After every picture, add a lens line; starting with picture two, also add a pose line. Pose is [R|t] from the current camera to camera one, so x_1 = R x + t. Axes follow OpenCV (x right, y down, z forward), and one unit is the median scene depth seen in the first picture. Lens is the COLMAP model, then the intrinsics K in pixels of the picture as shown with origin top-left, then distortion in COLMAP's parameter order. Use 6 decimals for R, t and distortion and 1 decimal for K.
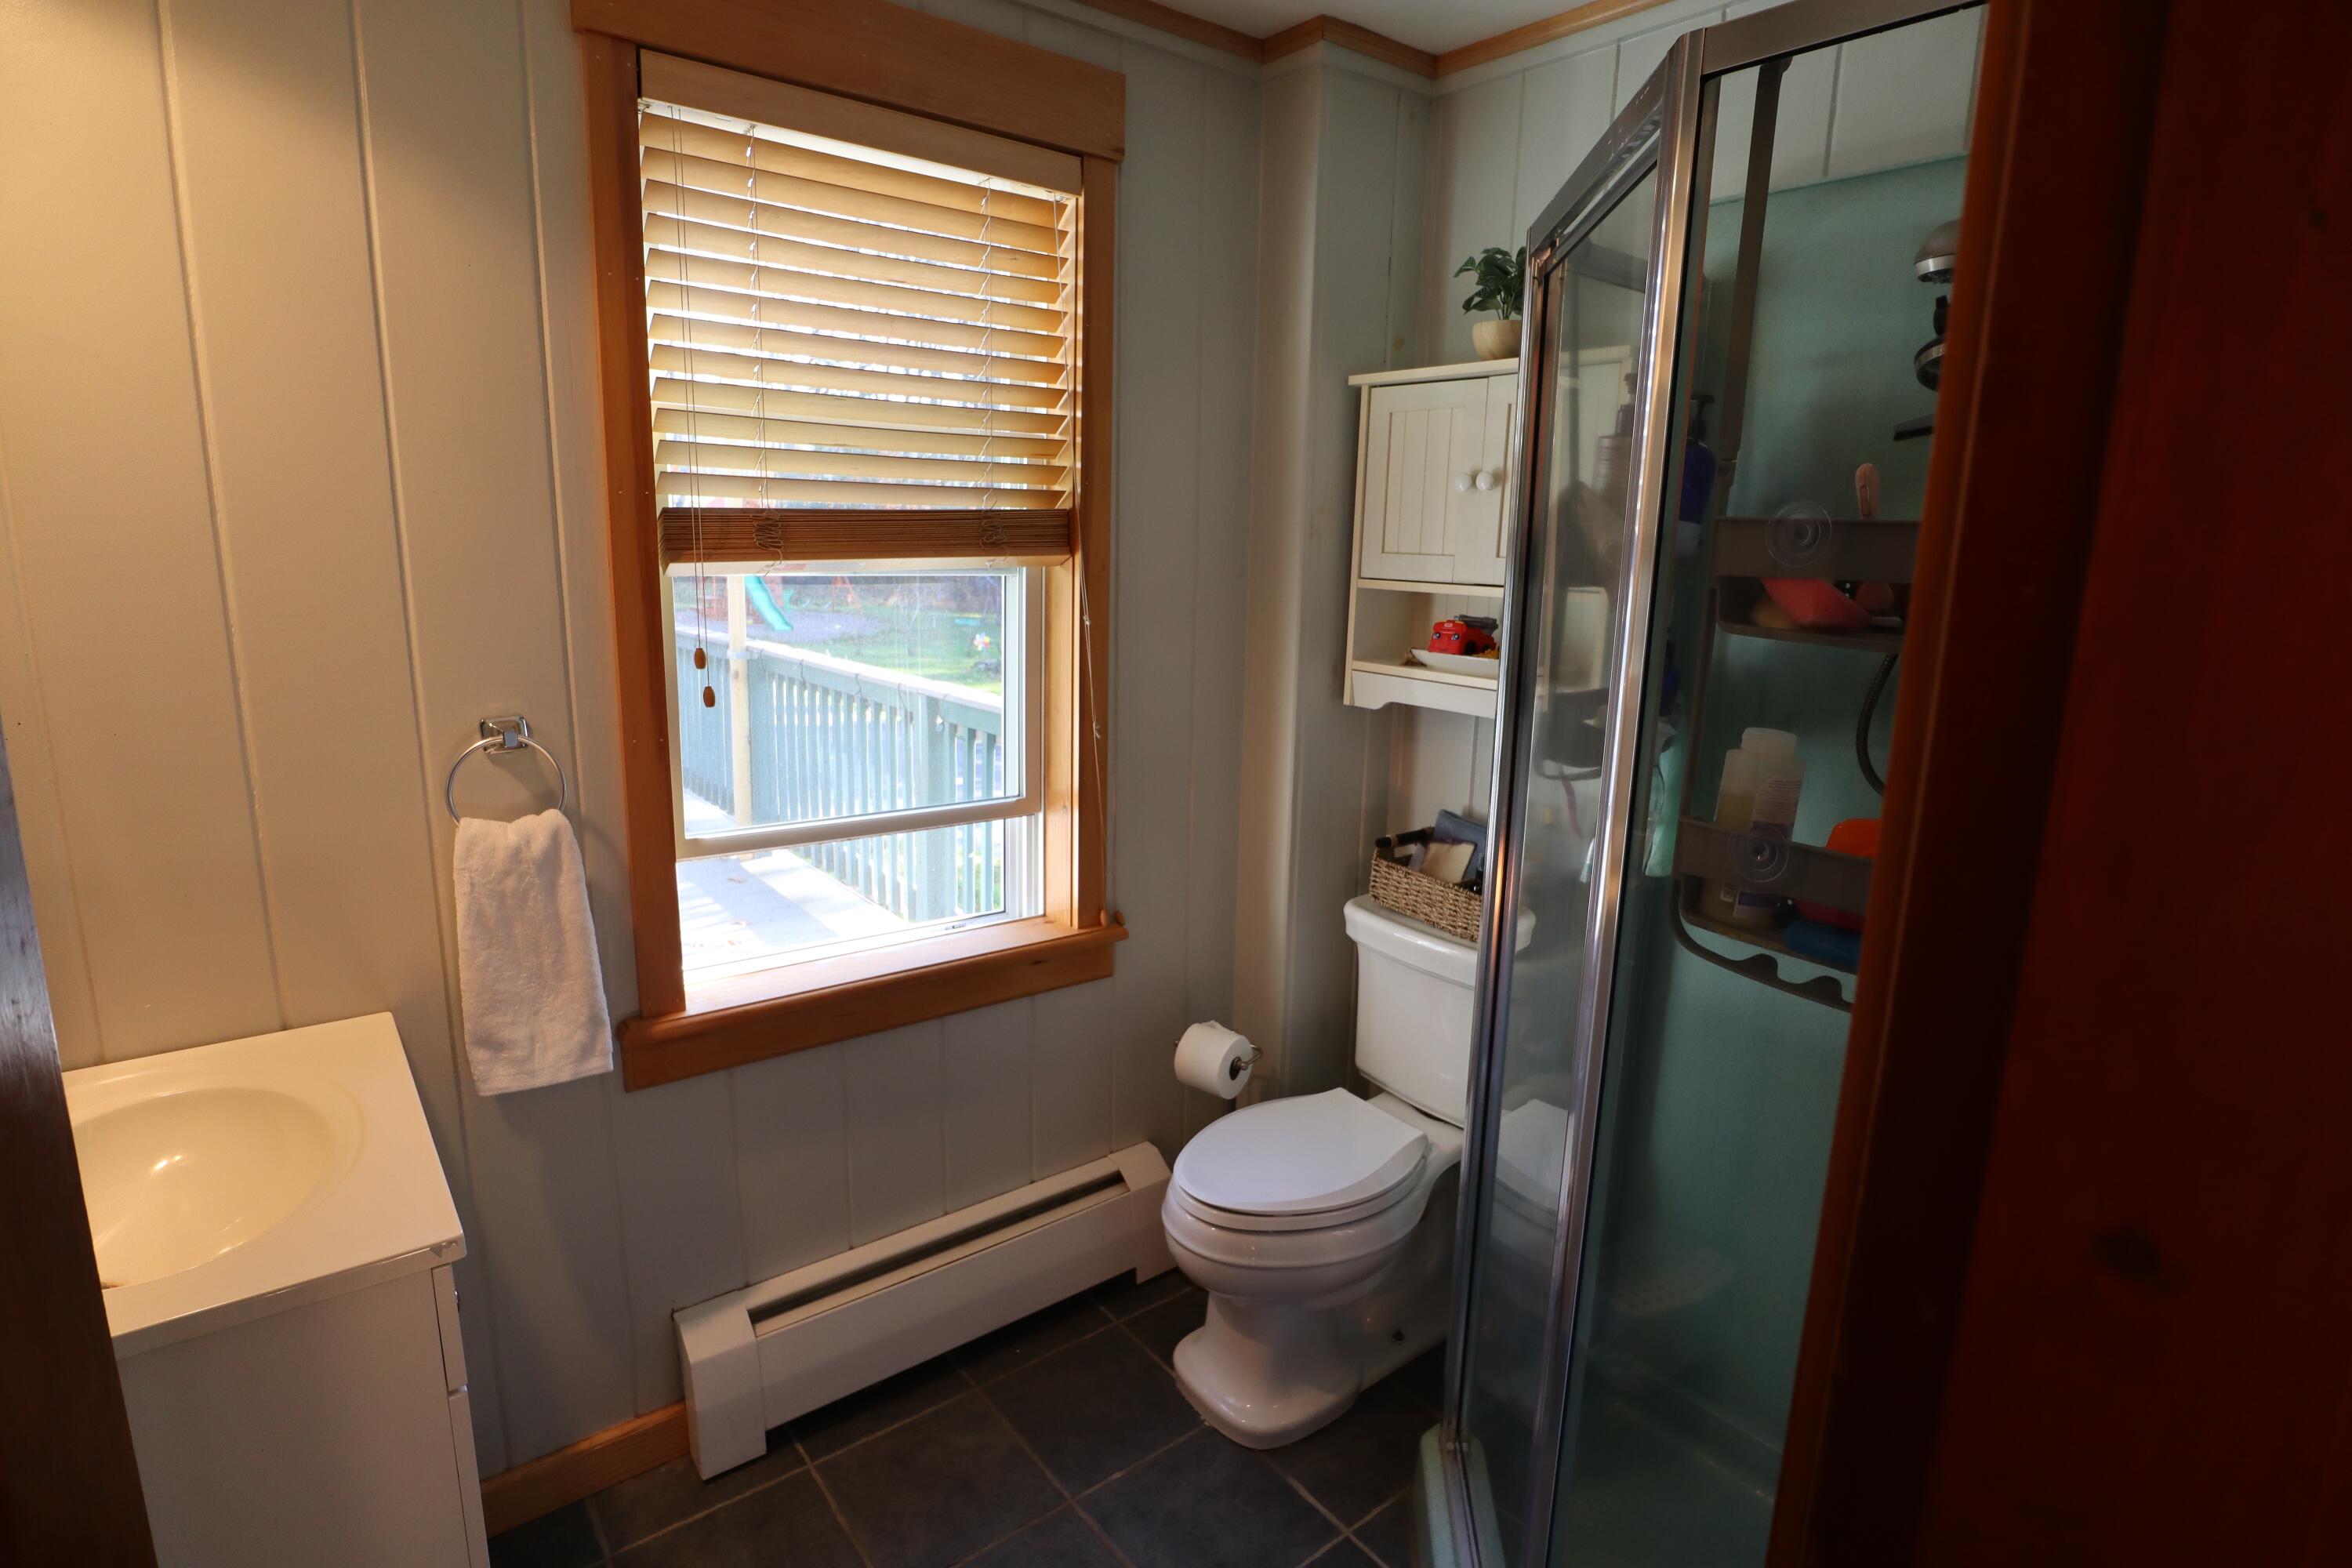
lens RADIAL K [[1187.5, 0, 1176.0], [0, 1187.5, 784.0], [0, 0, 1]] dist [-0.036457, 0.000325]
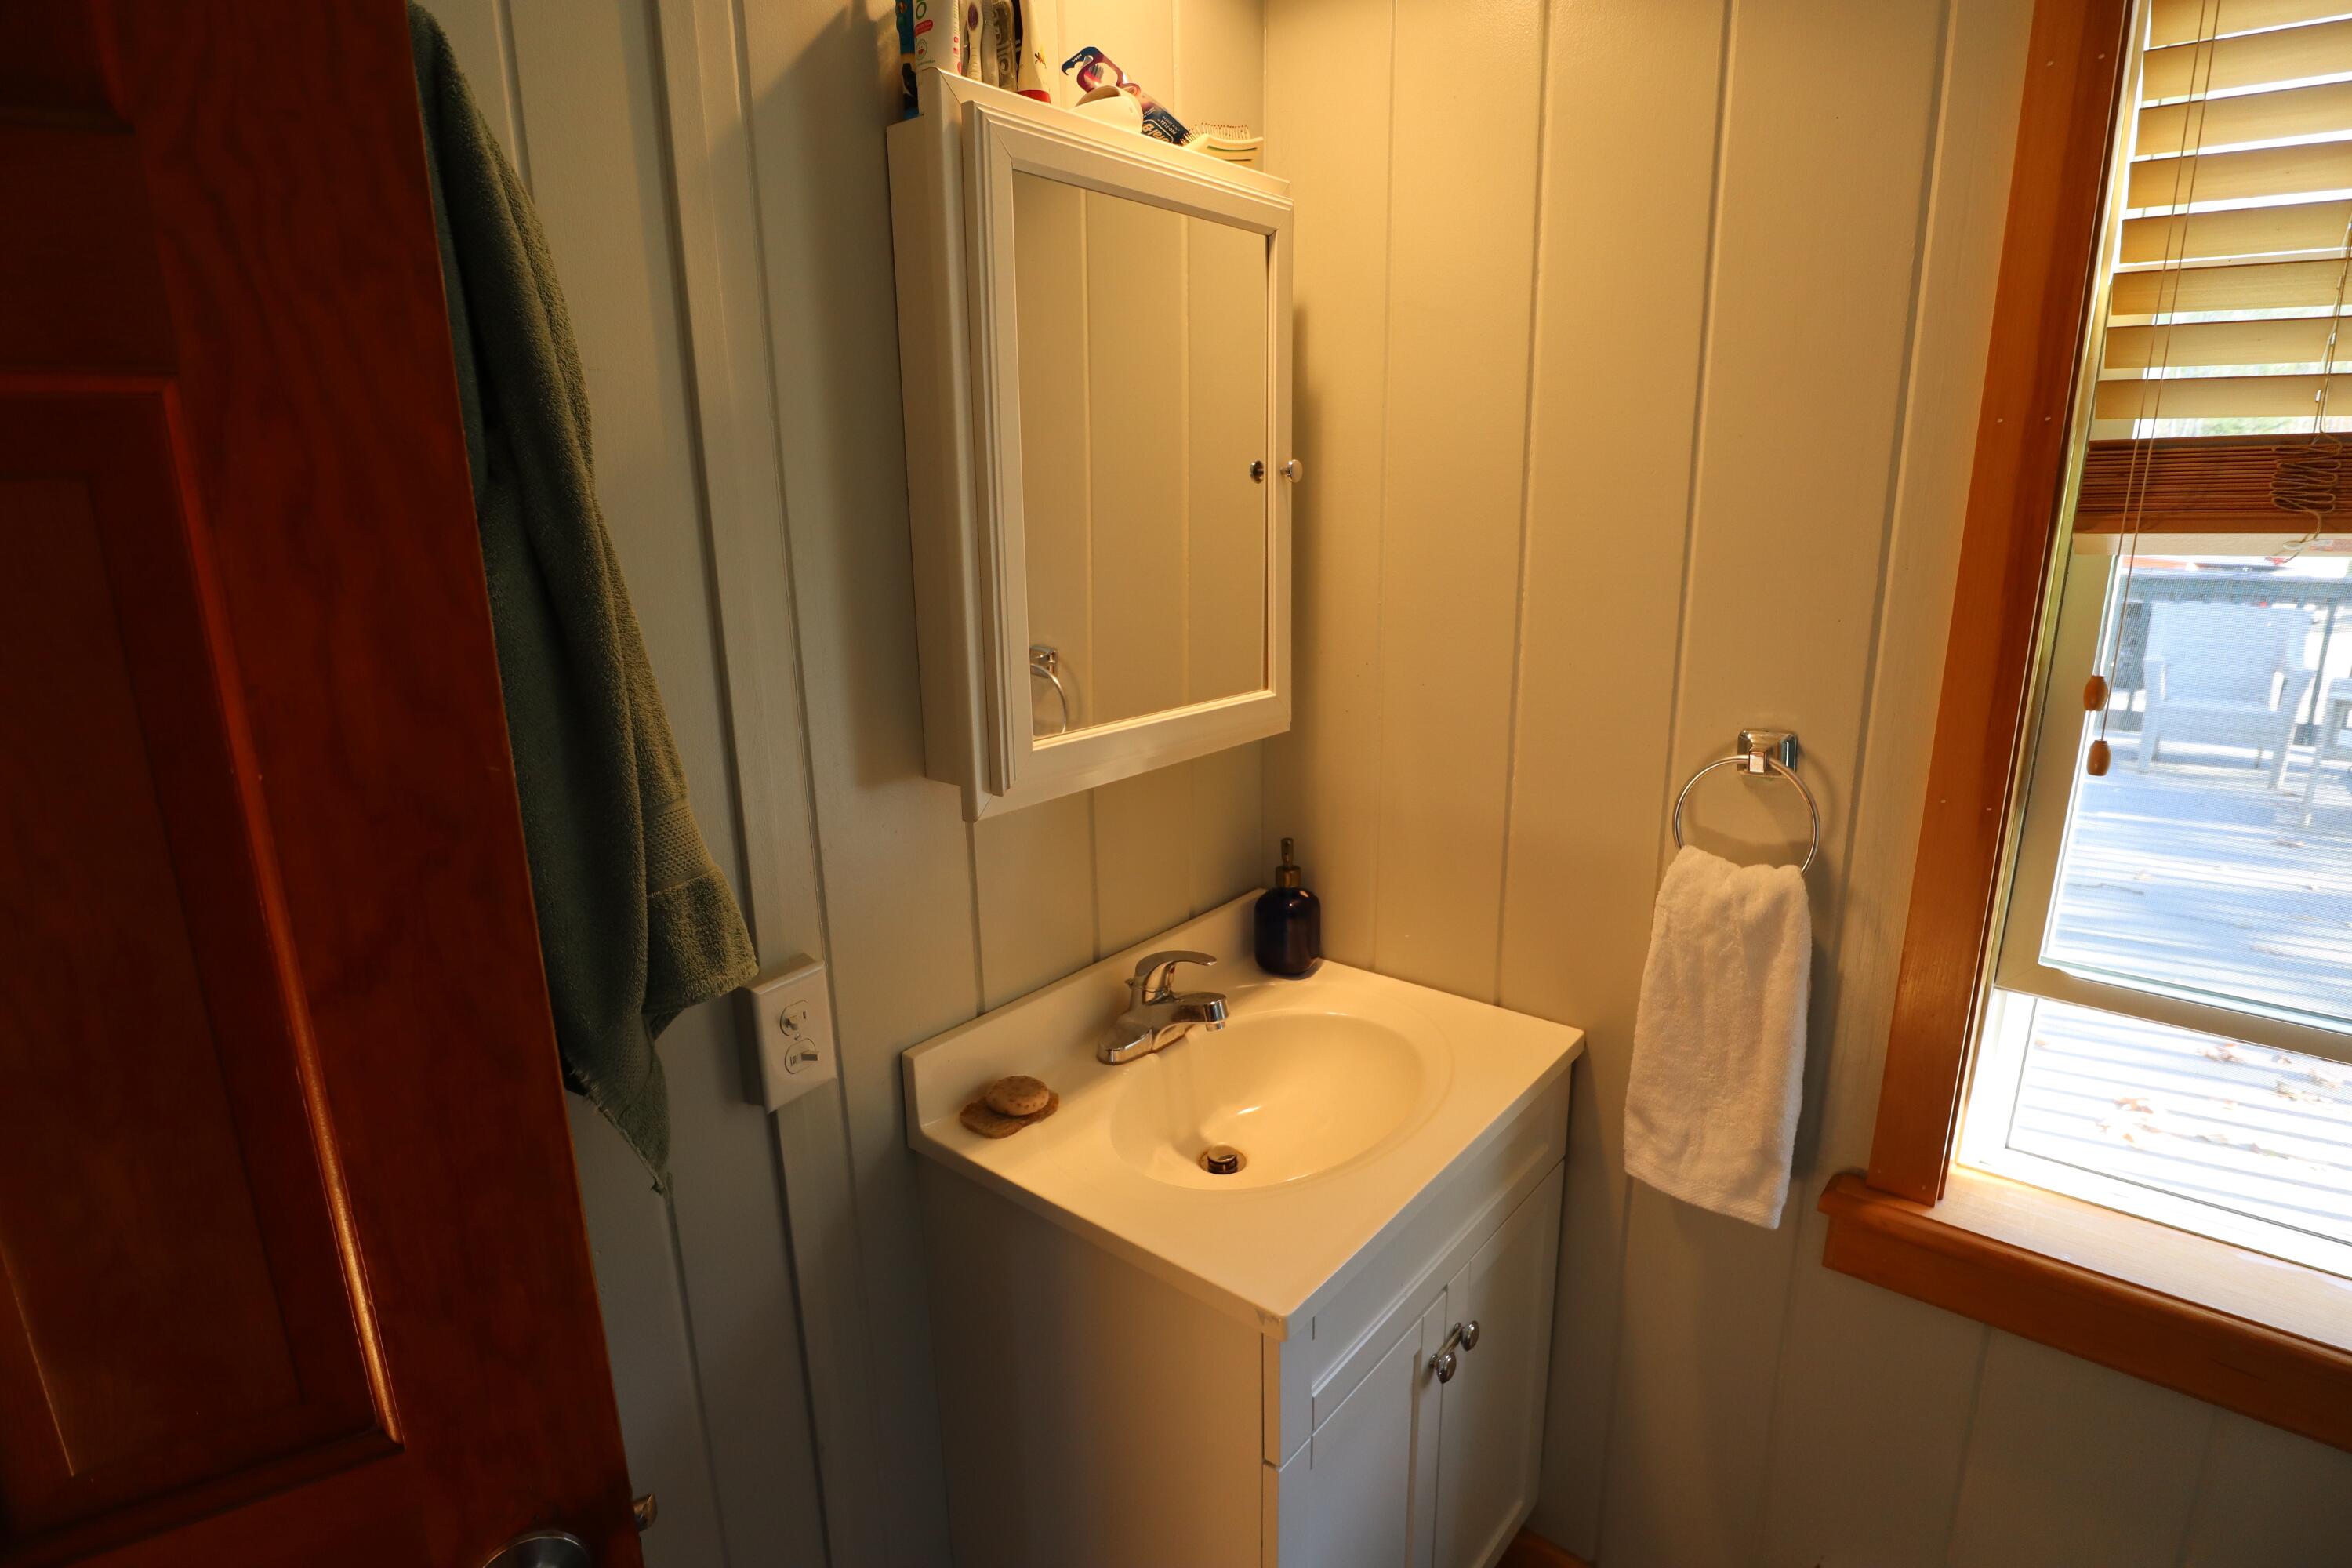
lens RADIAL K [[1238.0, 0, 1175.1], [0, 1238.0, 796.3], [0, 0, 1]] dist [-0.000481, 0.000290]
pose [[0.229938, 0.222652, -0.947394, 0.108705], [-0.177504, 0.966743, 0.184118, -0.096463], [0.956881, 0.125831, 0.261813, 0.425276]]
